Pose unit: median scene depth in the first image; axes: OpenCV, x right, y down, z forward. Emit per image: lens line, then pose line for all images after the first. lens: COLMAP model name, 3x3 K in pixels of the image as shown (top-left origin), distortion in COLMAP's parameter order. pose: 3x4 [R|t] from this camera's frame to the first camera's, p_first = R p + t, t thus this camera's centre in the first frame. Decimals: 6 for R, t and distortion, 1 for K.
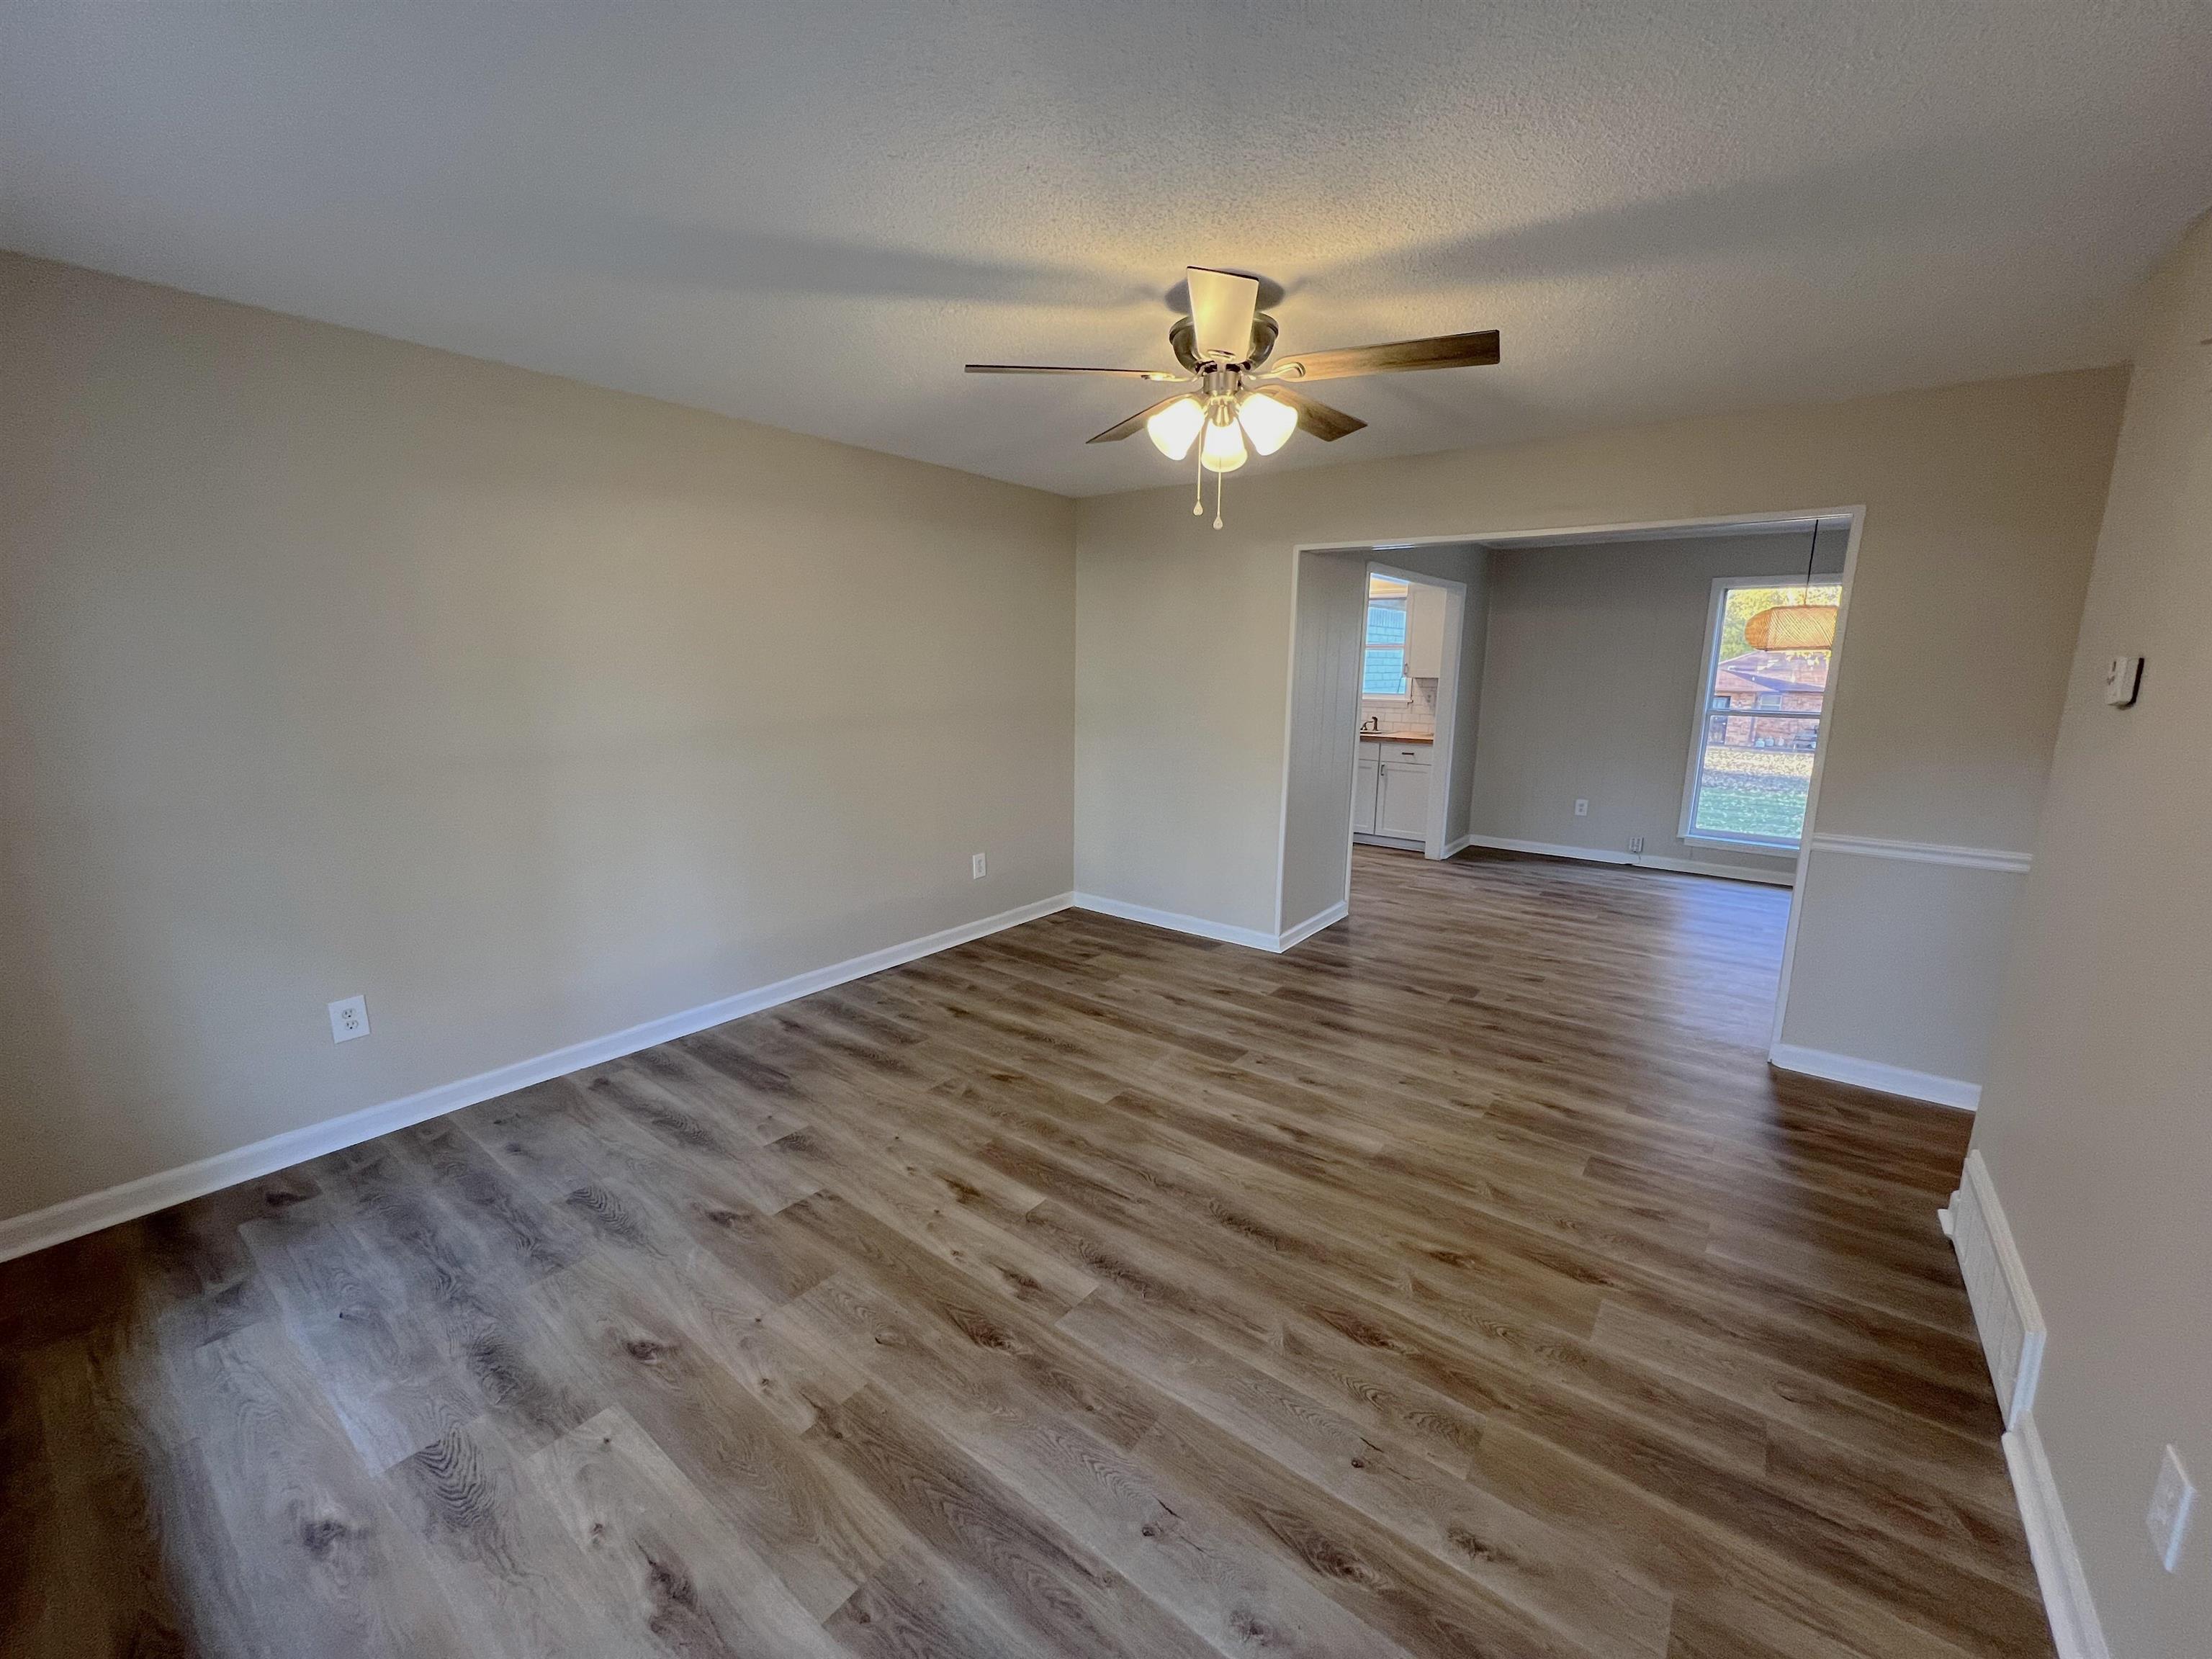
lens RADIAL K [[883.5, 0, 1101.2], [0, 883.5, 825.2], [0, 0, 1]] dist [-0.002750, -0.000093]
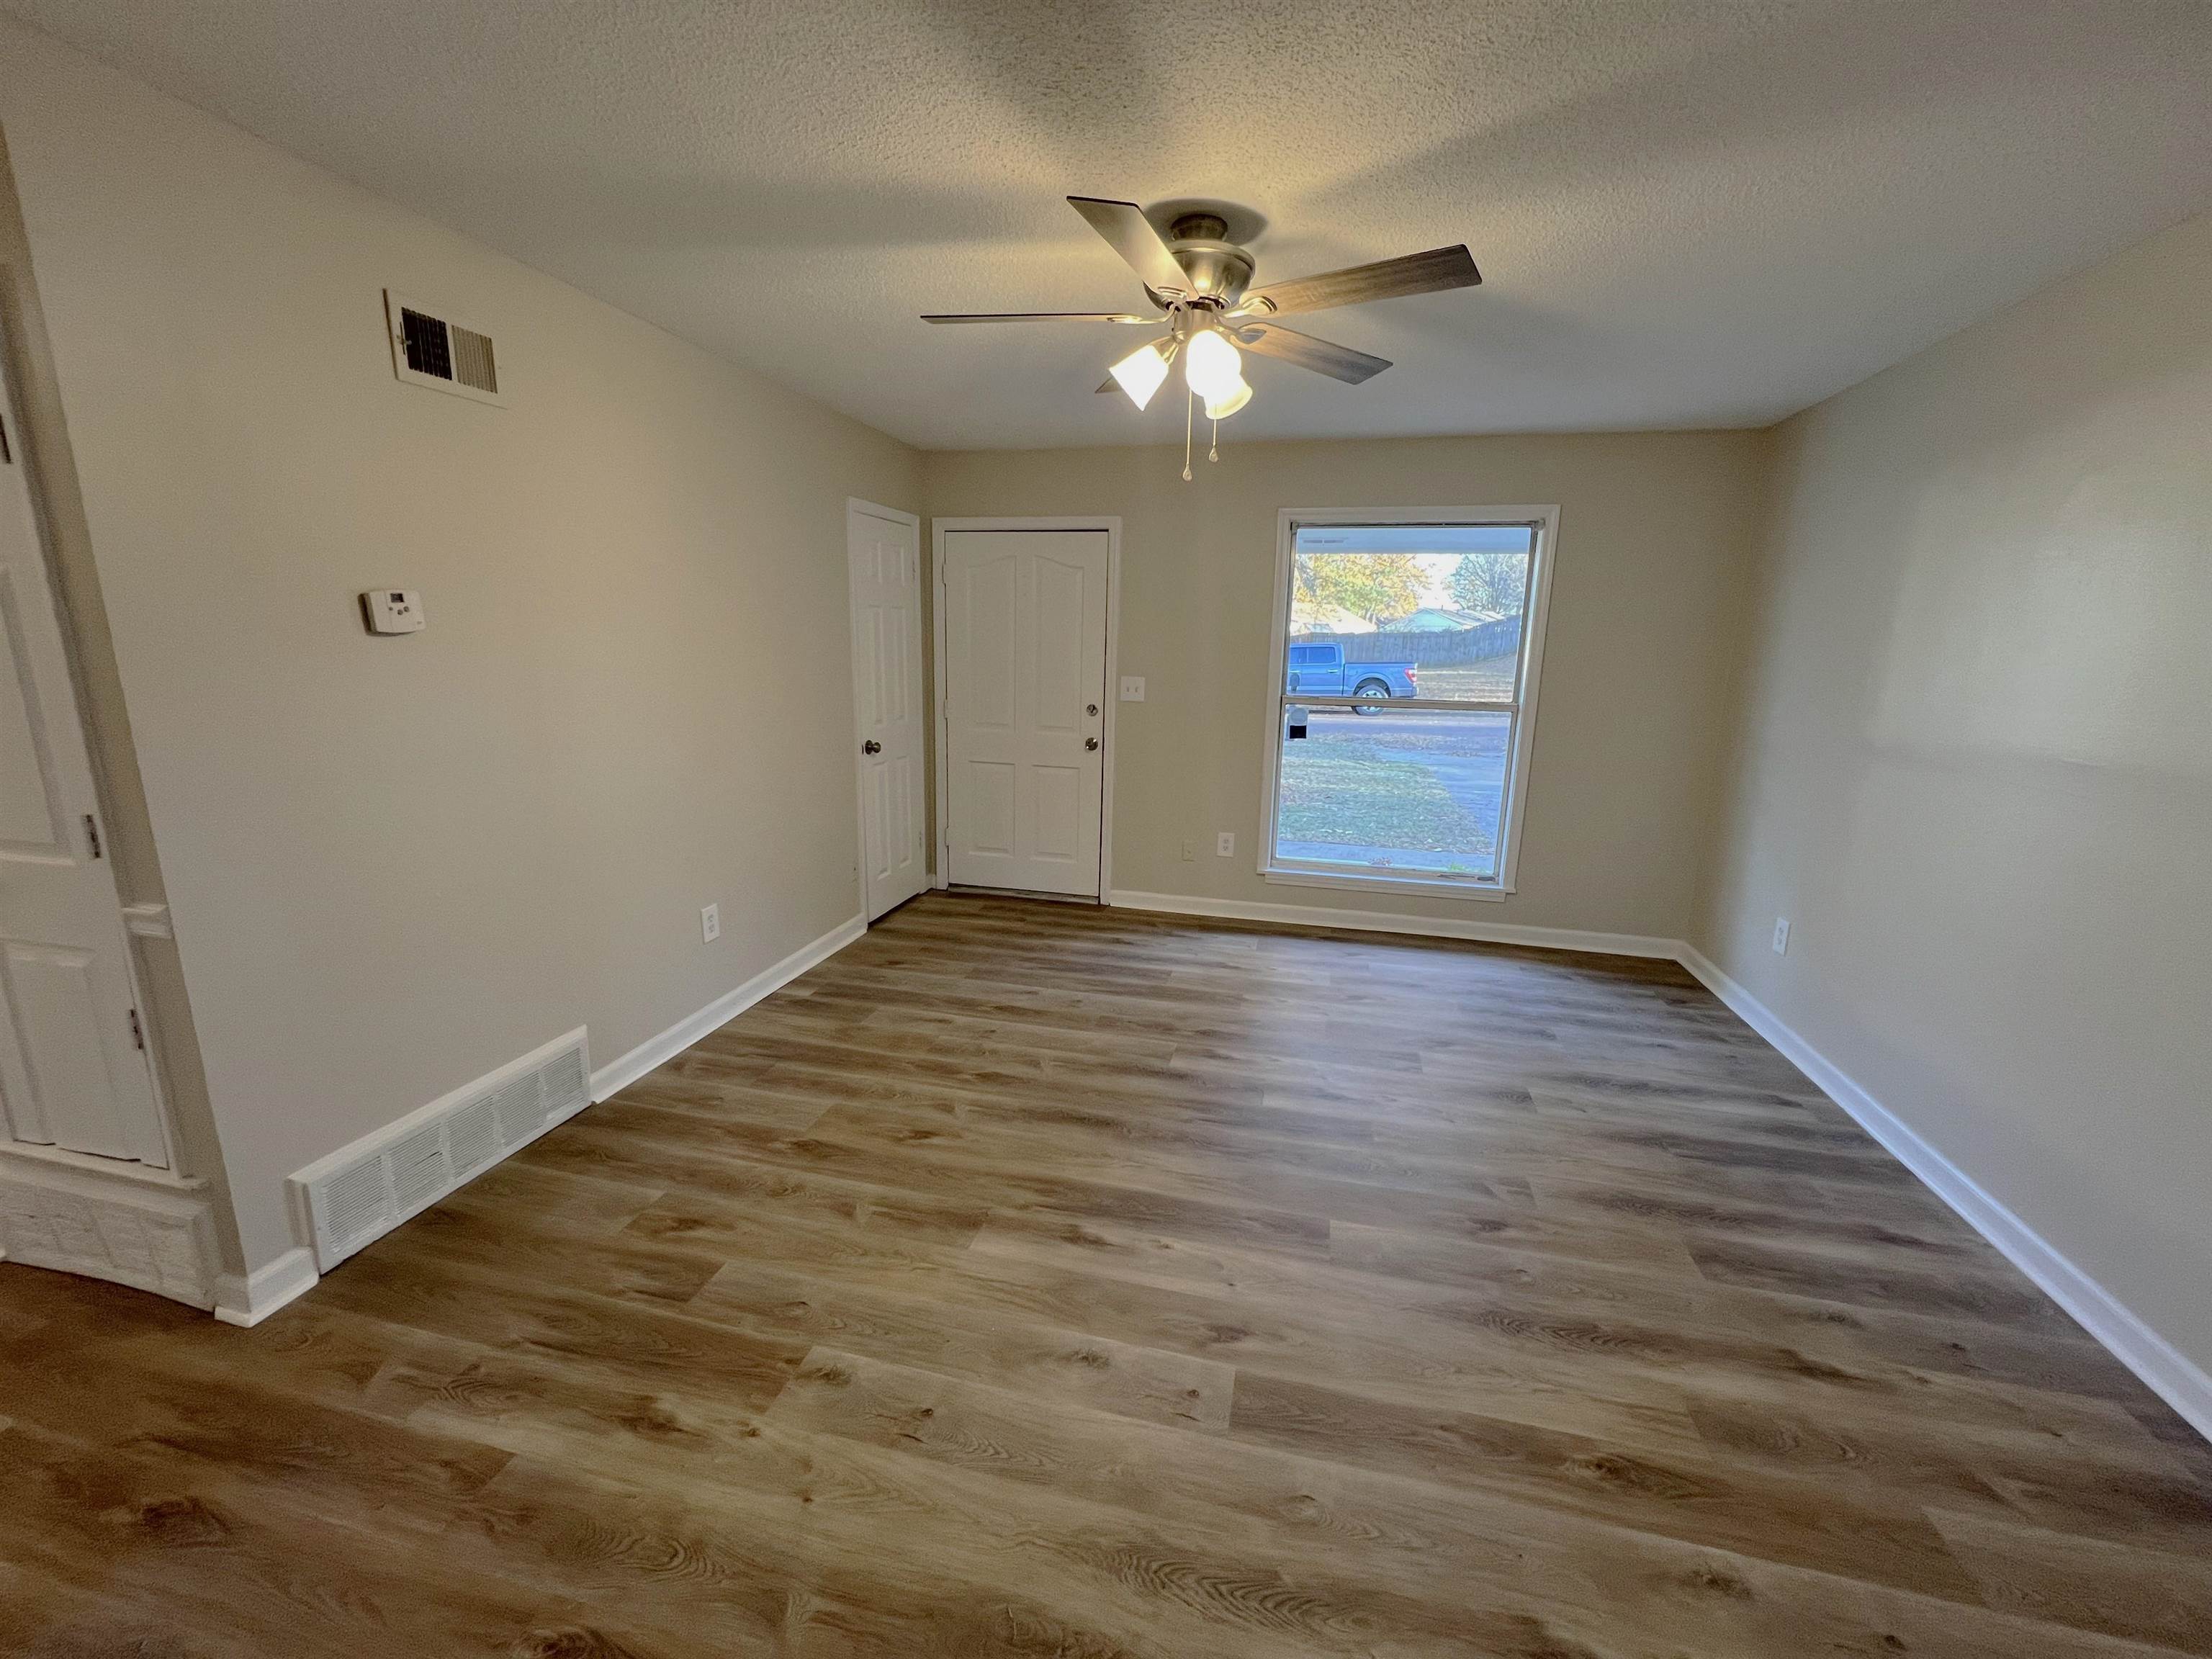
lens RADIAL K [[883.5, 0, 1101.2], [0, 883.5, 825.2], [0, 0, 1]] dist [-0.002750, -0.000093]
pose [[-0.914564, 0.053533, -0.400882, 0.533370], [-0.105595, 0.925215, 0.364454, -0.285143], [0.390413, 0.375648, -0.840516, 1.644742]]
